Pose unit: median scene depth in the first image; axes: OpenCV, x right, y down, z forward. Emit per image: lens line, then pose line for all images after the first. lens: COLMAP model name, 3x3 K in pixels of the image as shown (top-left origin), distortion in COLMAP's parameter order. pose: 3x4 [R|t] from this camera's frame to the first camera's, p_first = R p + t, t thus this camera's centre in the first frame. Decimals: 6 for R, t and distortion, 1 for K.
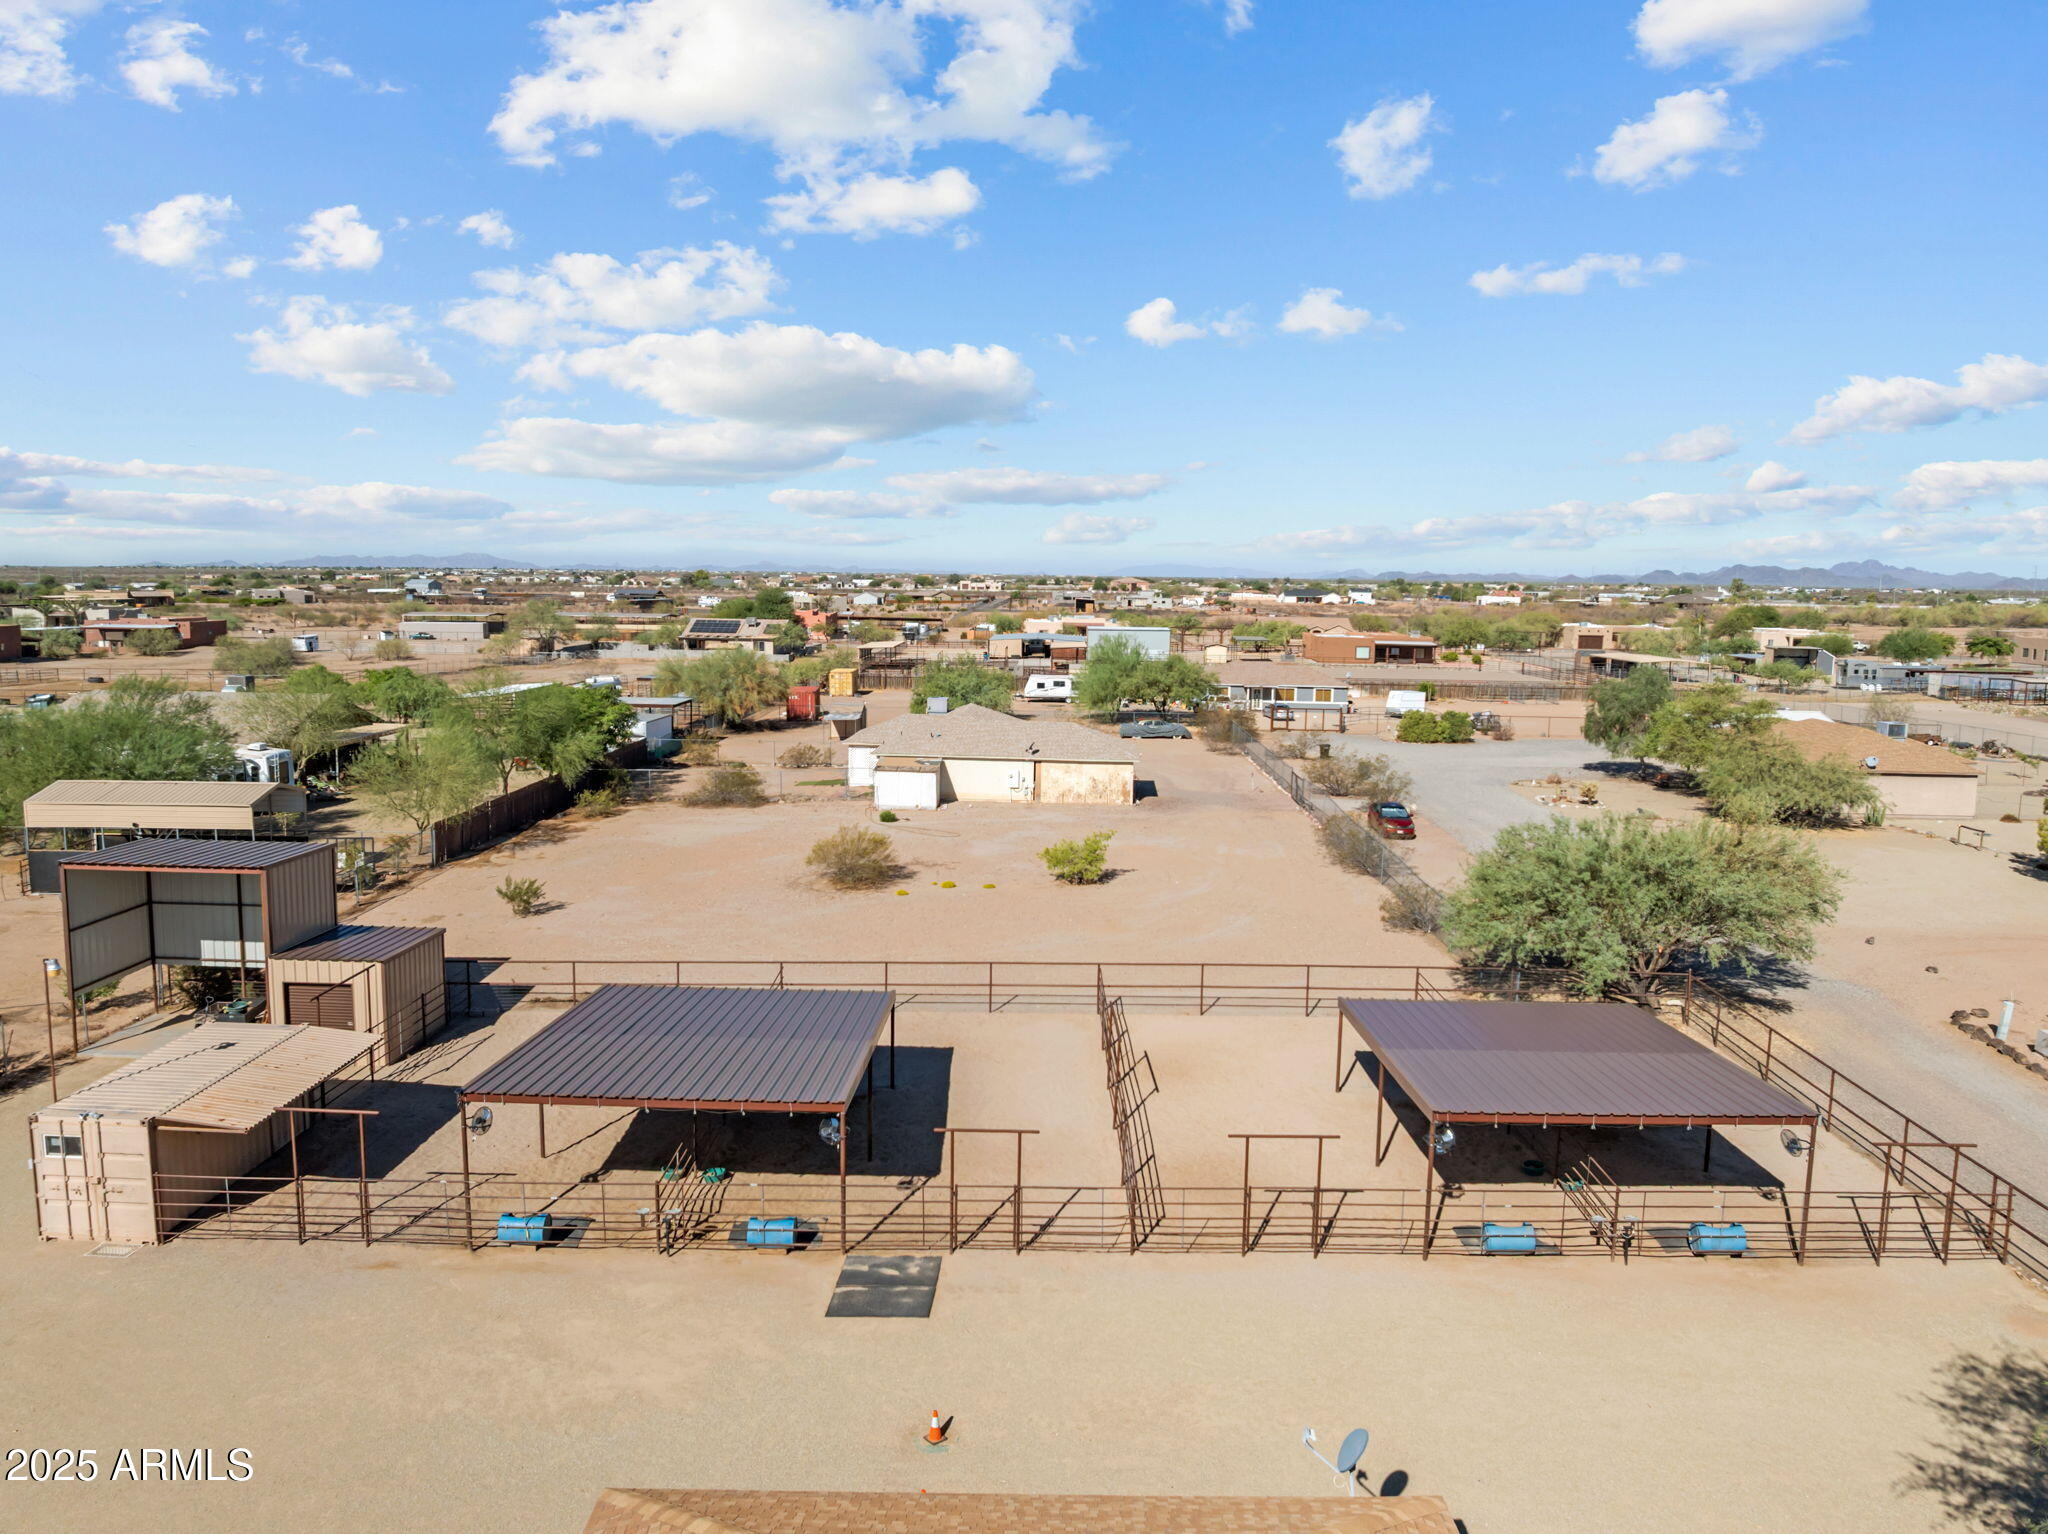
lens RADIAL K [[1449.0, 0, 1024.0], [0, 1449.0, 767.0], [0, 0, 1]] dist [-0.038623, 0.000633]
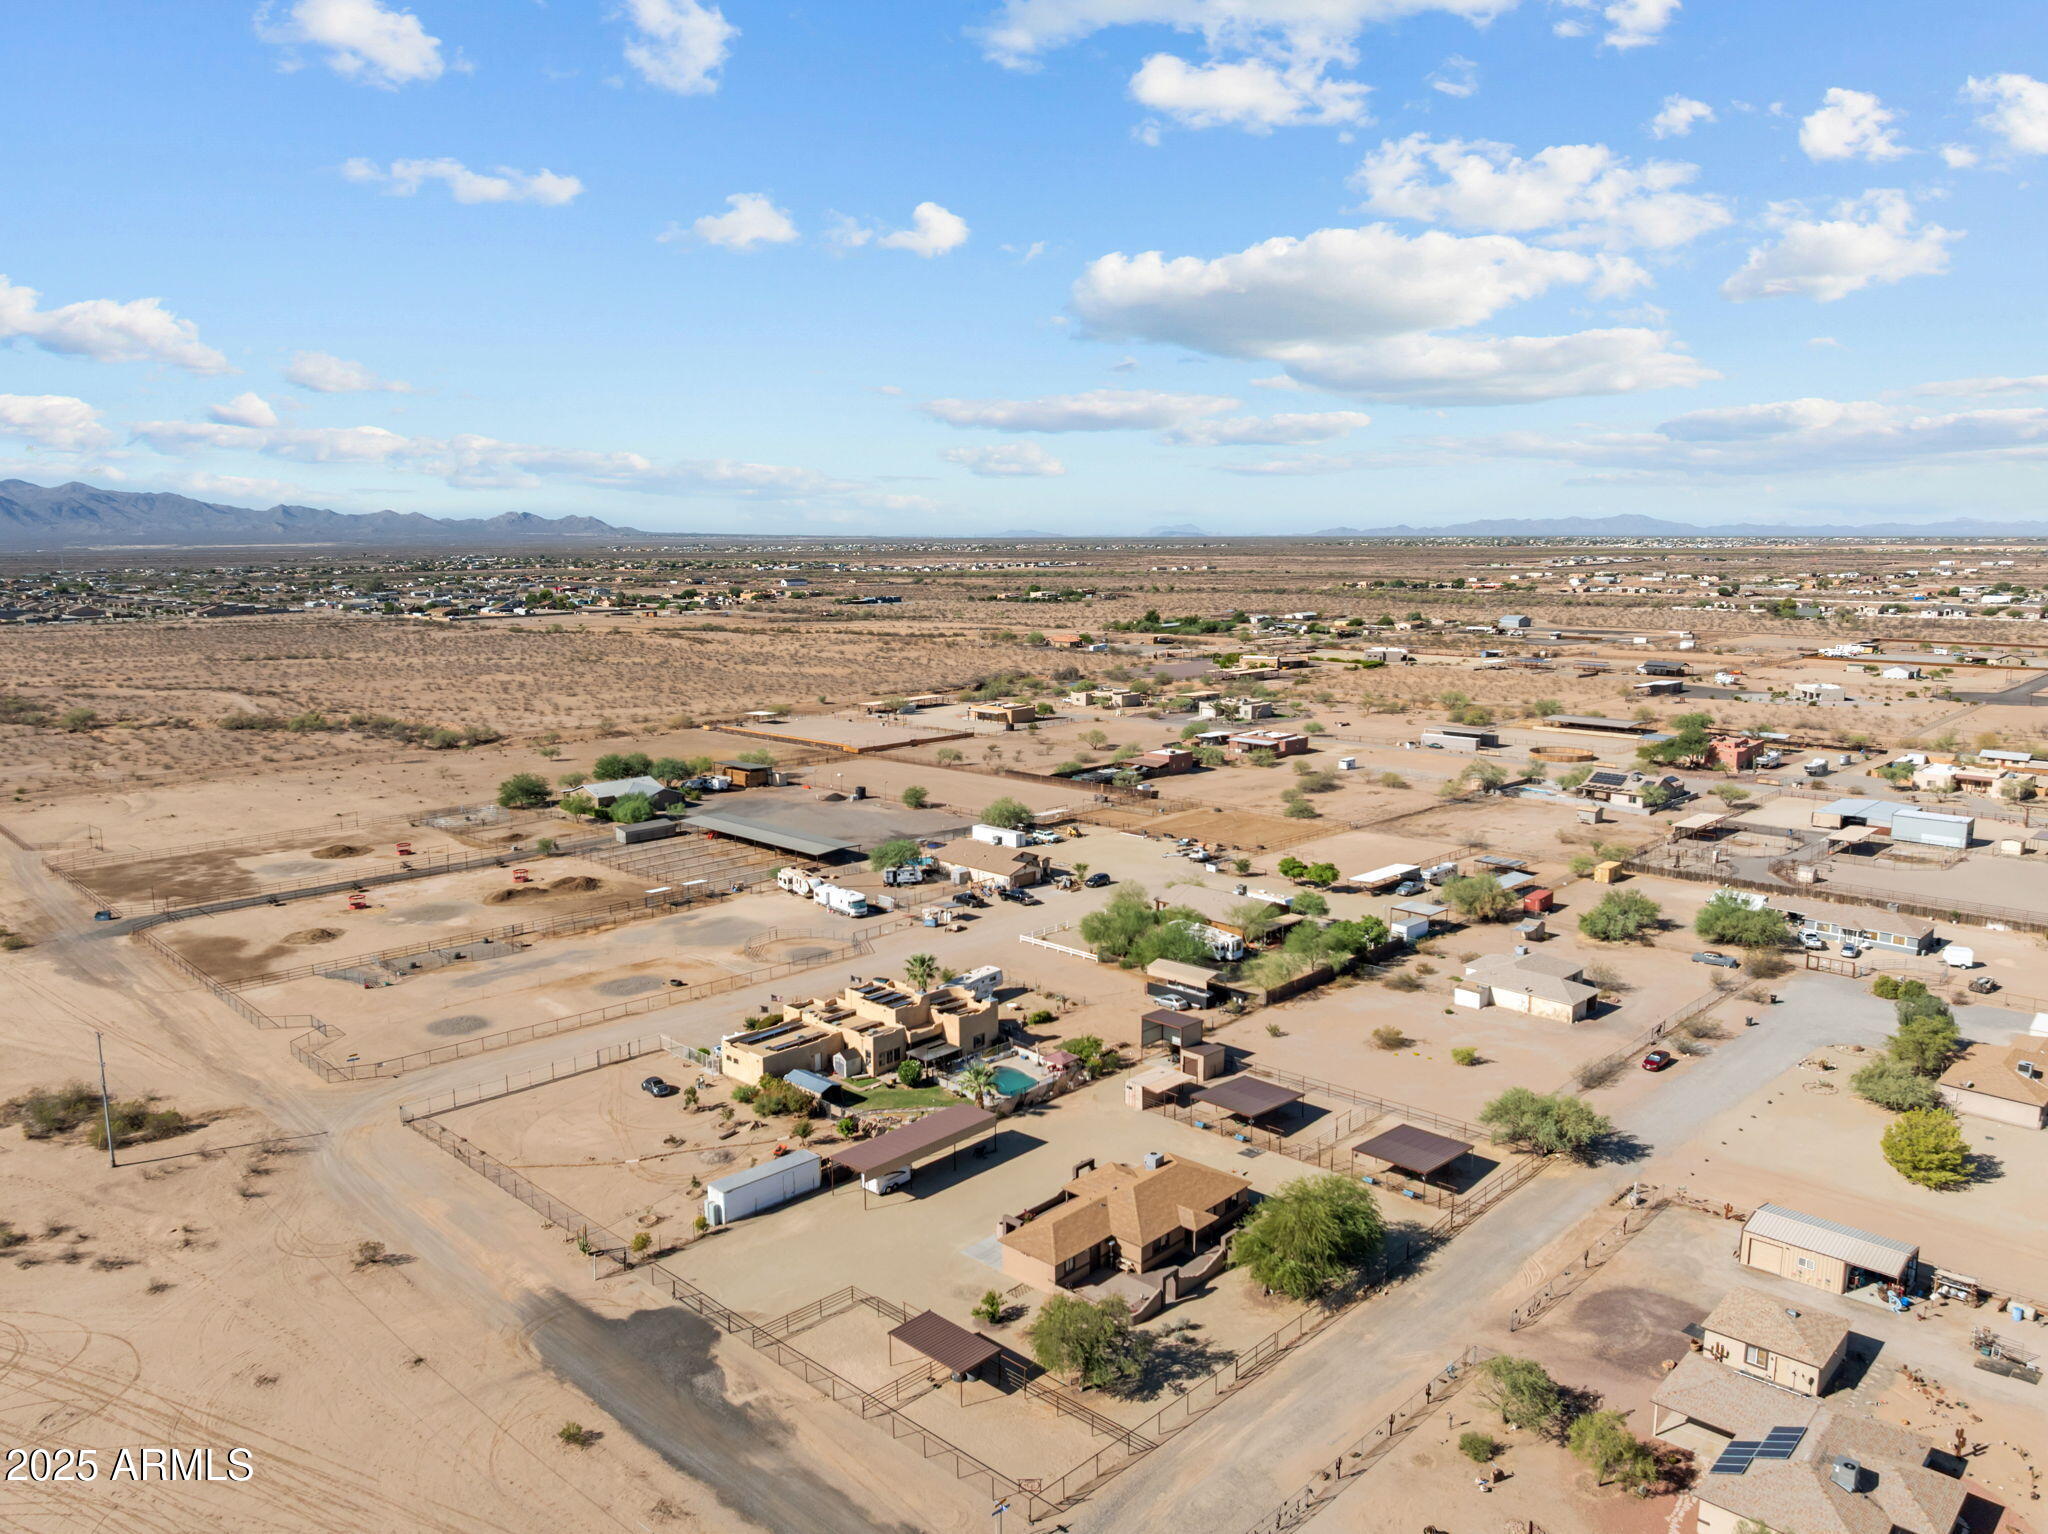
lens RADIAL K [[1449.0, 0, 1024.0], [0, 1449.0, 767.0], [0, 0, 1]] dist [-0.038623, 0.000633]
pose [[0.726487, 0.089413, -0.681338, 1.942198], [-0.069265, 0.995977, 0.056848, -0.897466], [0.683680, 0.005894, 0.729758, -2.395747]]
